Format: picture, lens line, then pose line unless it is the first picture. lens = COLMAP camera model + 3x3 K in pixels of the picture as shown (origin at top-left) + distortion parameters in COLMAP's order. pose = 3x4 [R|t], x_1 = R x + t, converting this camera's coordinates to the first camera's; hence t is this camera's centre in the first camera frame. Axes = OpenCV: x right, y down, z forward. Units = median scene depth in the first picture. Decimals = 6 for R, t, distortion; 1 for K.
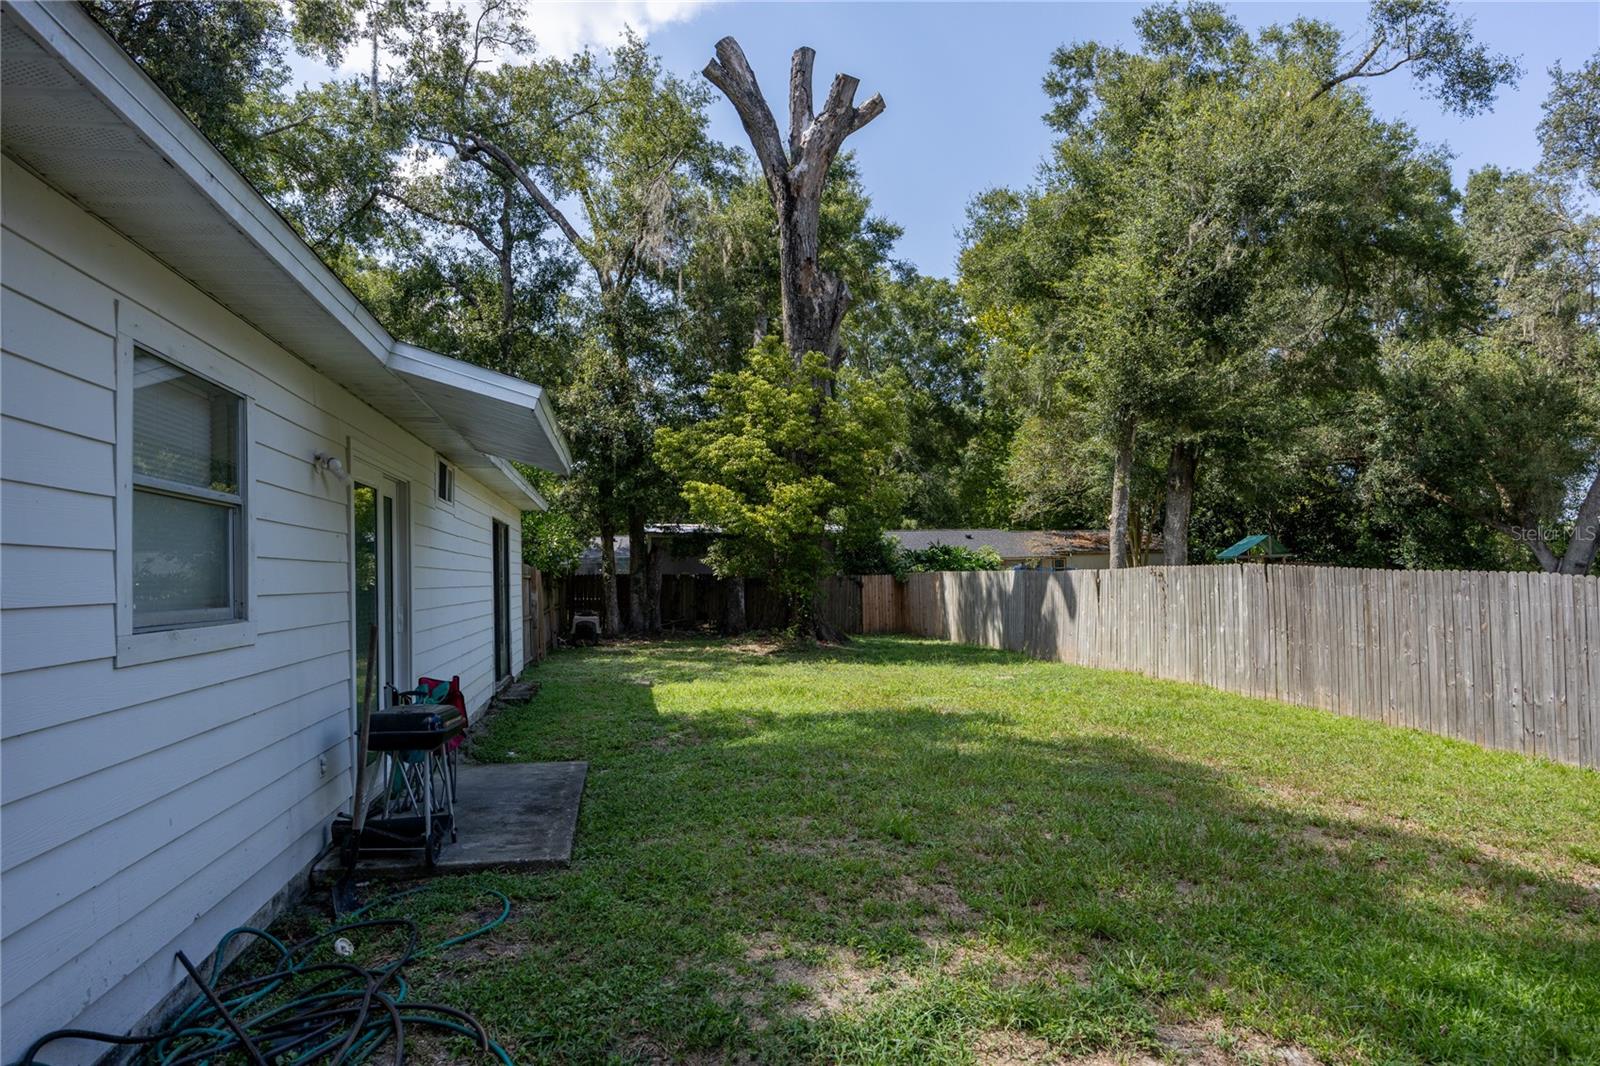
lens RADIAL K [[966.0, 0, 800.9], [0, 966.0, 542.1], [0, 0, 1]] dist [-0.009484, -0.000183]
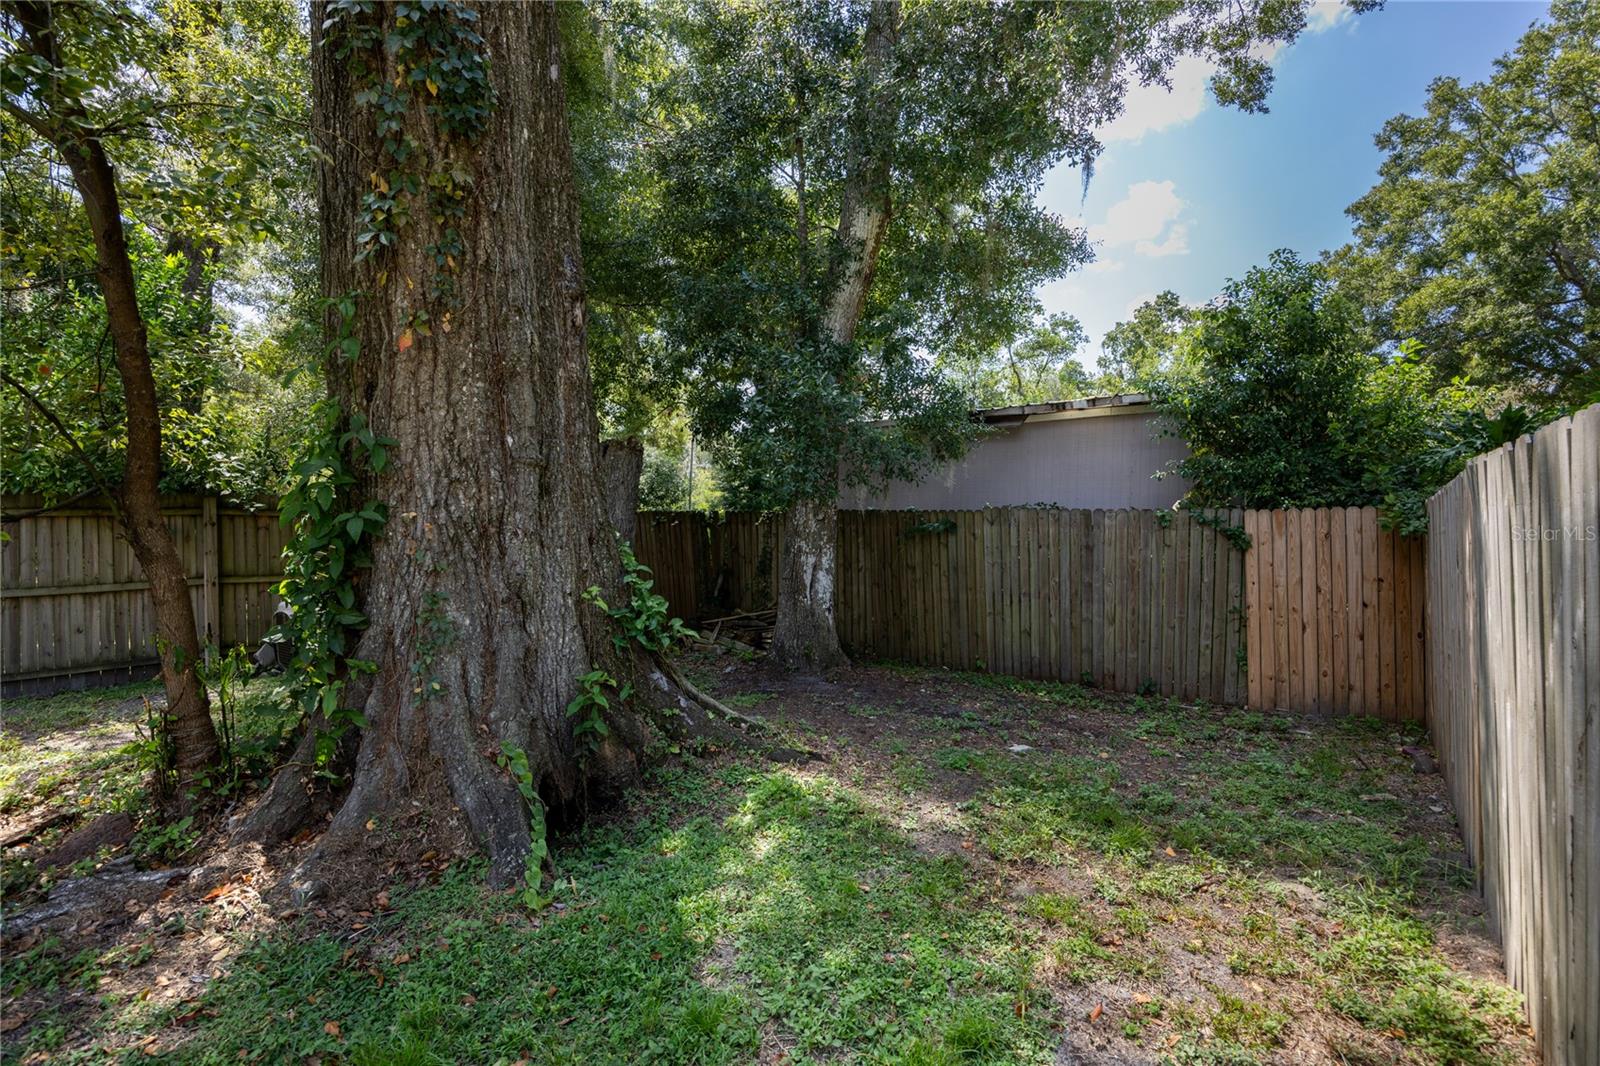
lens RADIAL K [[804.5, 0, 797.4], [0, 804.5, 532.9], [0, 0, 1]] dist [-0.004361, -0.000437]
pose [[0.685995, 0.009638, -0.727543, 0.193830], [0.016308, 0.999457, 0.028617, 0.042200], [0.727424, -0.031496, 0.685465, 0.958057]]
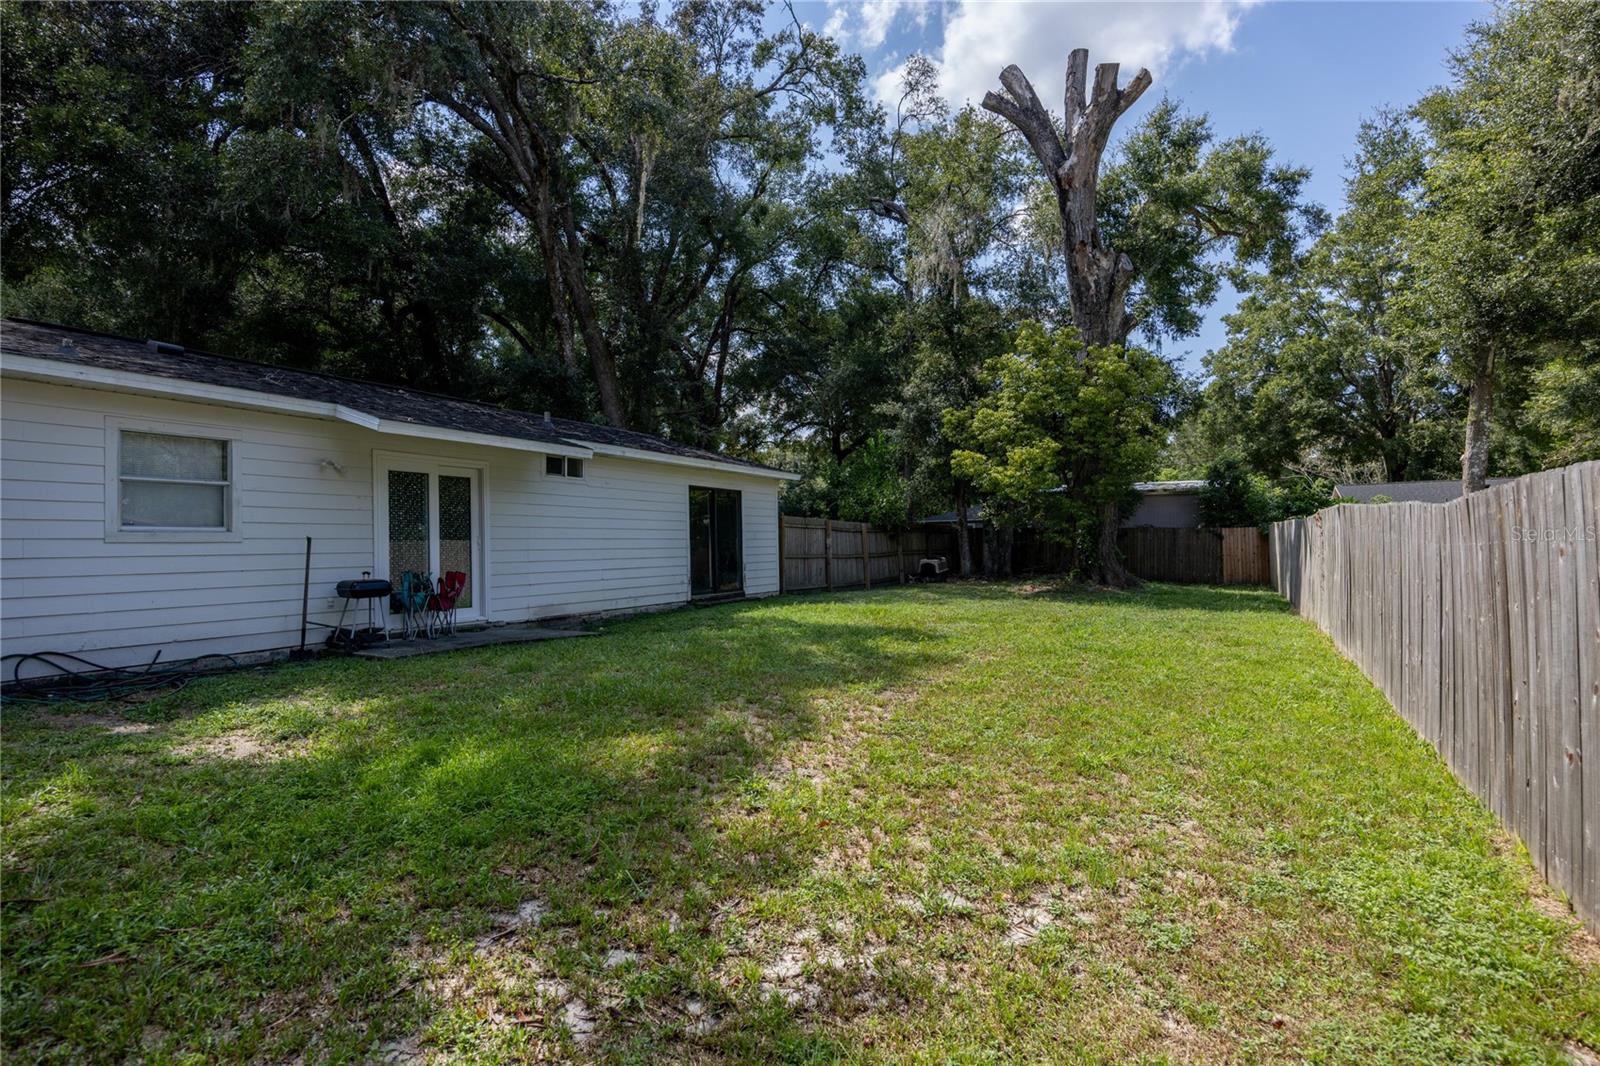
lens RADIAL K [[804.5, 0, 800.3], [0, 804.5, 537.1], [0, 0, 1]] dist [-0.004361, -0.000437]
pose [[0.775600, 0.000578, -0.631224, 0.335186], [0.022837, 0.999319, 0.028975, 0.012116], [0.630811, -0.036888, 0.775059, 0.063386]]
